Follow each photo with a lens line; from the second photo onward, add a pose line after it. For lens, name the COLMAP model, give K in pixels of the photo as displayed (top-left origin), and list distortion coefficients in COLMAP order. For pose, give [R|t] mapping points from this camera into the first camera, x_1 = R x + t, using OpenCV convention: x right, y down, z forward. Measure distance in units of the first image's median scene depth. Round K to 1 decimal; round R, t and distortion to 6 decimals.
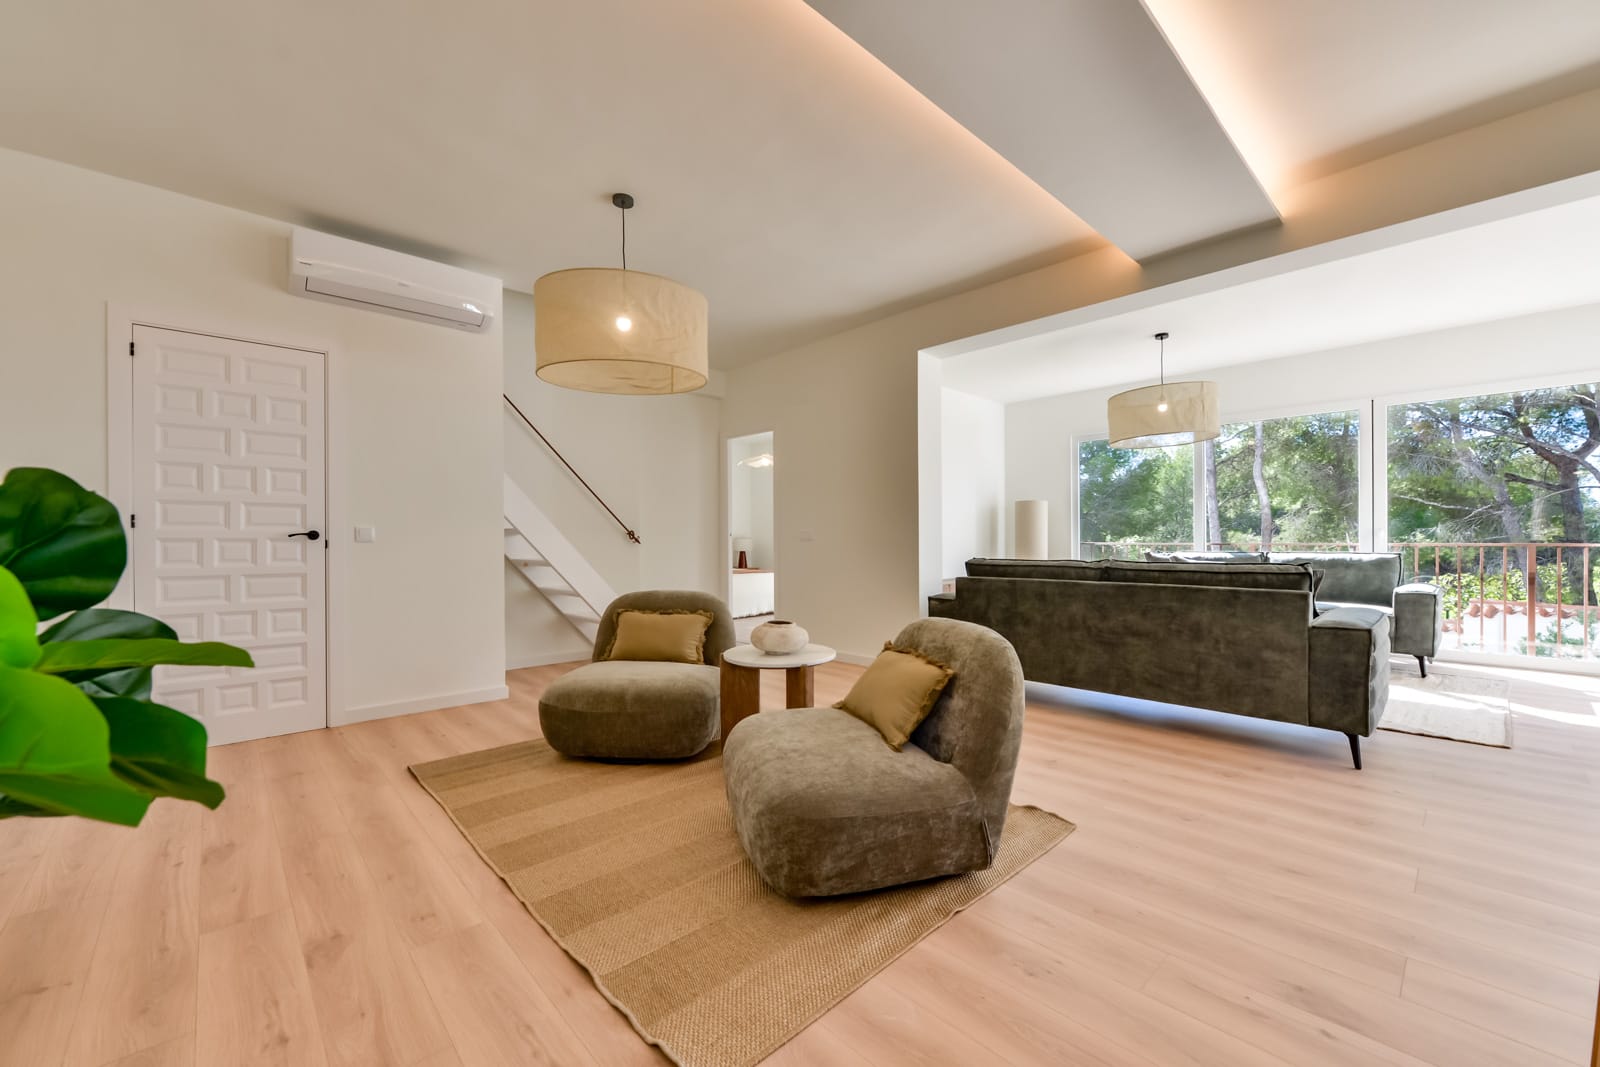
lens RADIAL K [[635.4, 0, 798.3], [0, 635.4, 539.7], [0, 0, 1]] dist [-0.003248, -0.000373]
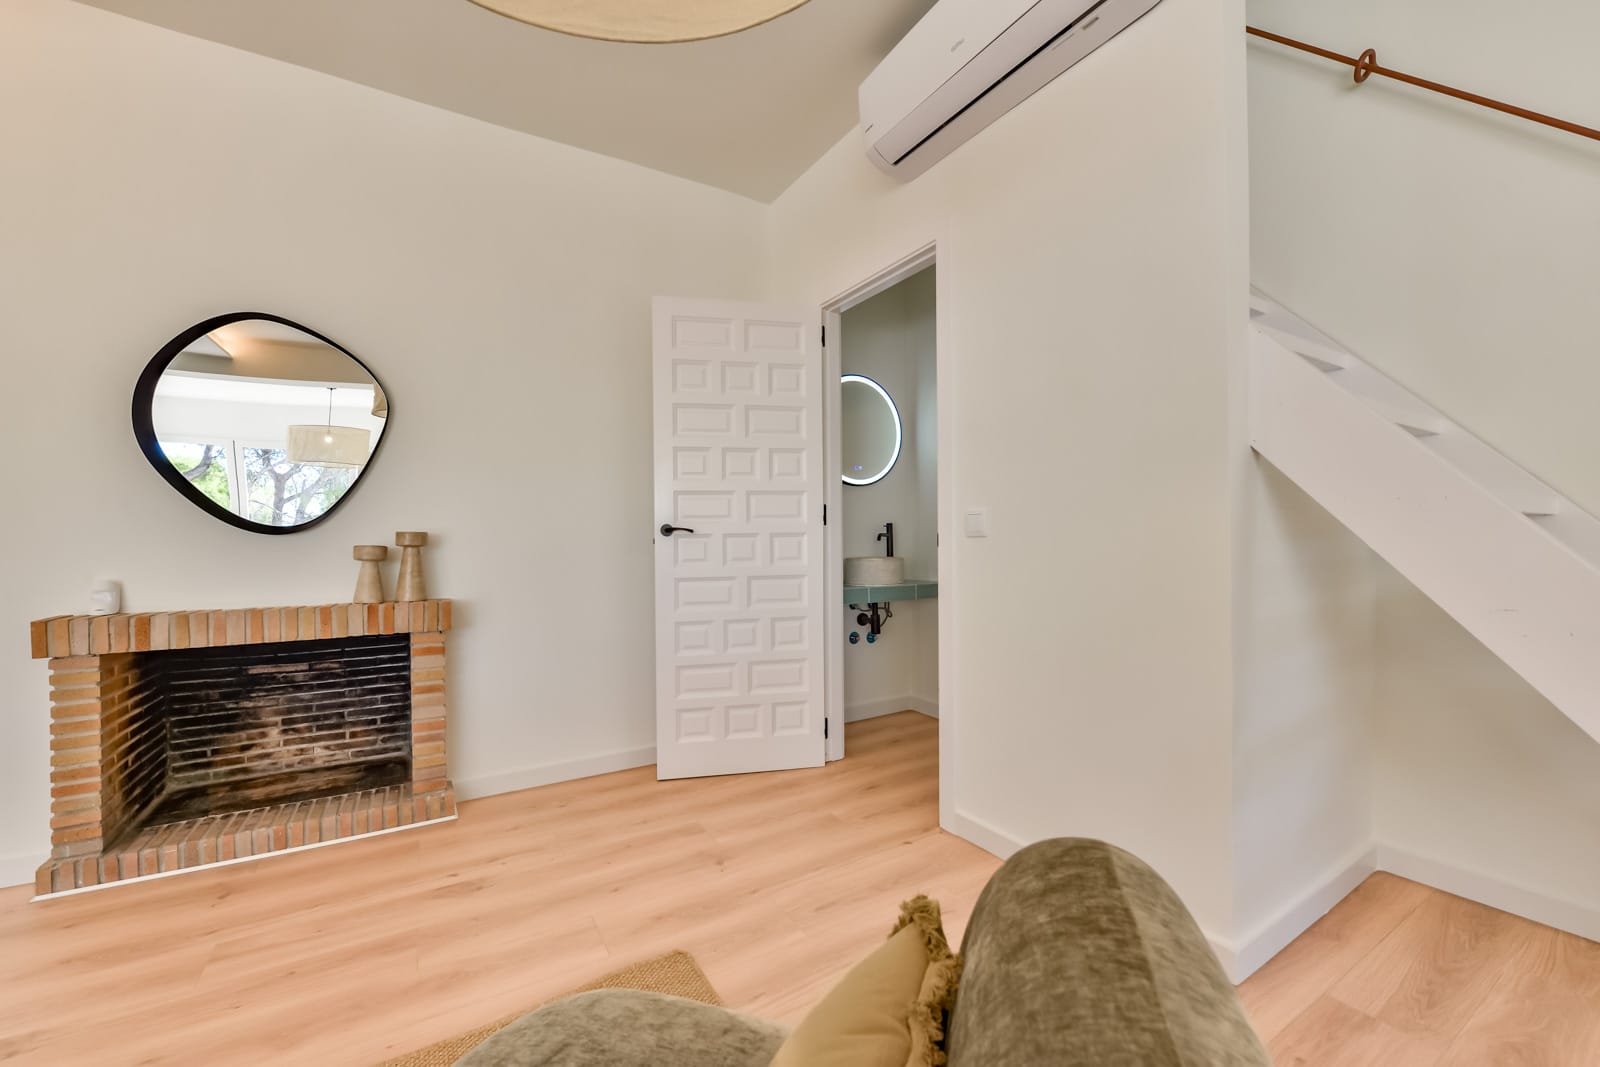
lens RADIAL K [[635.4, 0, 798.3], [0, 635.4, 539.7], [0, 0, 1]] dist [-0.003248, -0.000373]
pose [[-0.200135, 0.002656, -0.979765, -0.099846], [0.004409, 0.999989, 0.001810, 0.005504], [0.979758, -0.003958, -0.200144, 1.147321]]
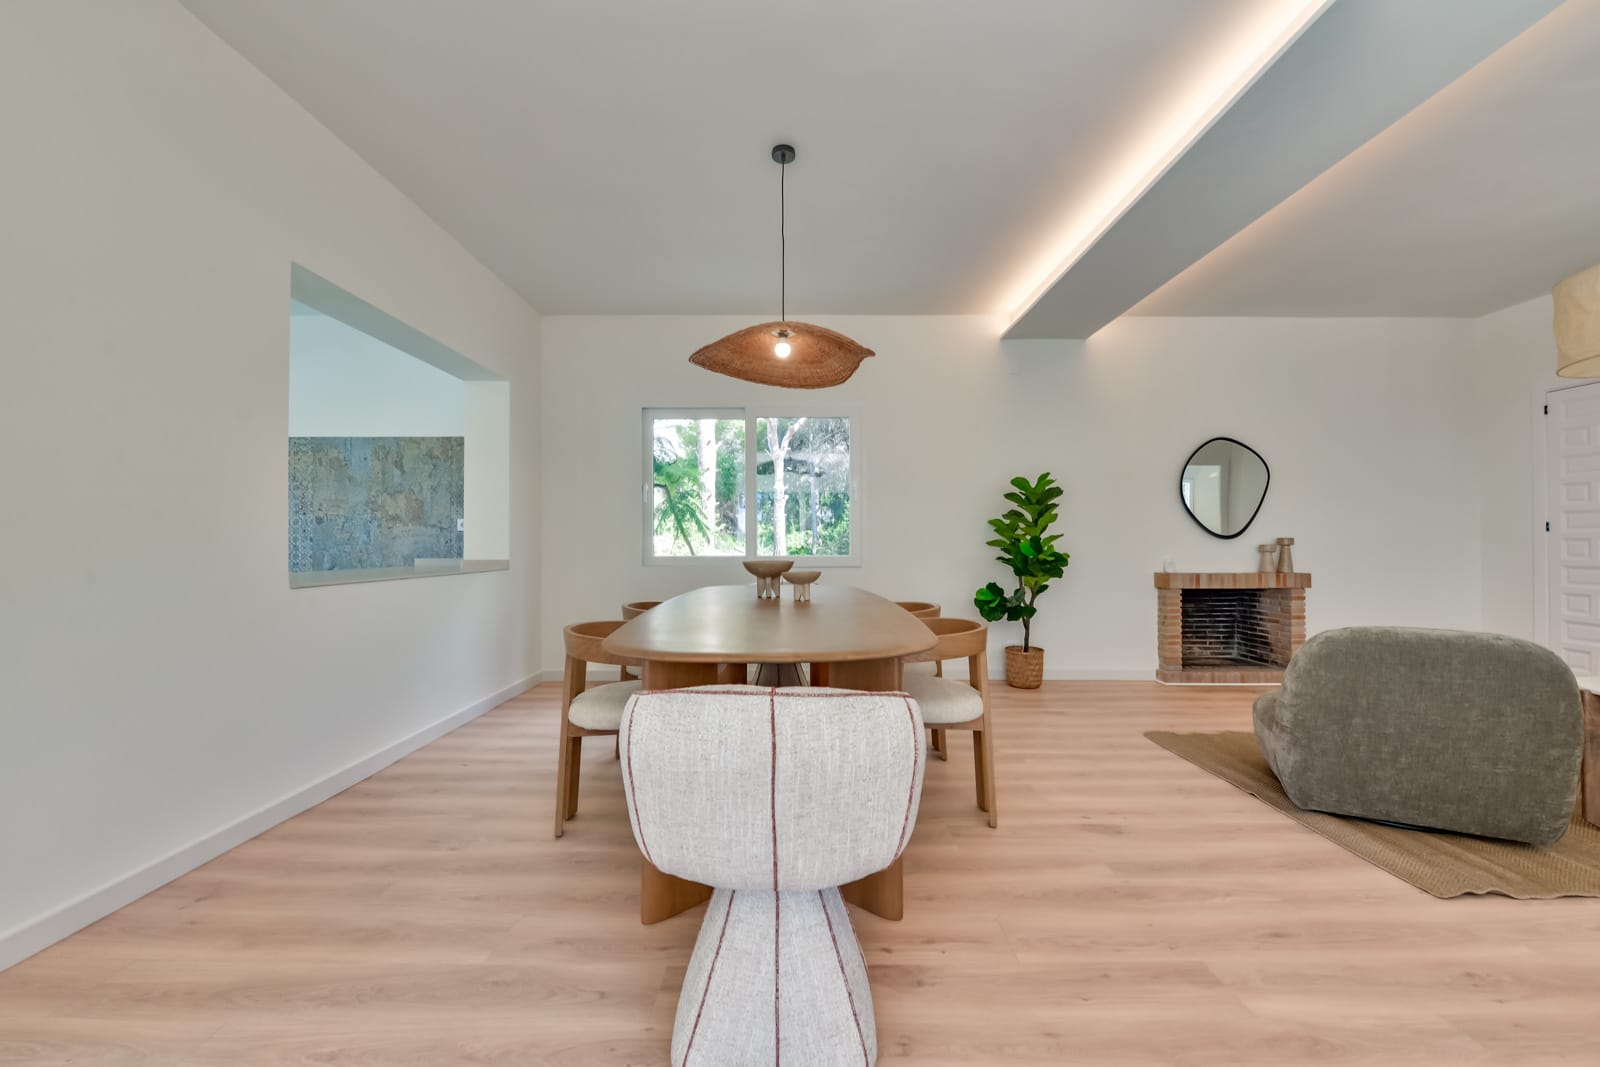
lens RADIAL K [[651.3, 0, 800.0], [0, 651.3, 533.5], [0, 0, 1]] dist [-0.012785, -0.000117]
pose [[-0.681976, -0.004230, -0.731362, 1.207125], [0.003646, 0.999951, -0.009183, -0.005453], [0.731365, -0.008929, -0.681928, 0.733416]]
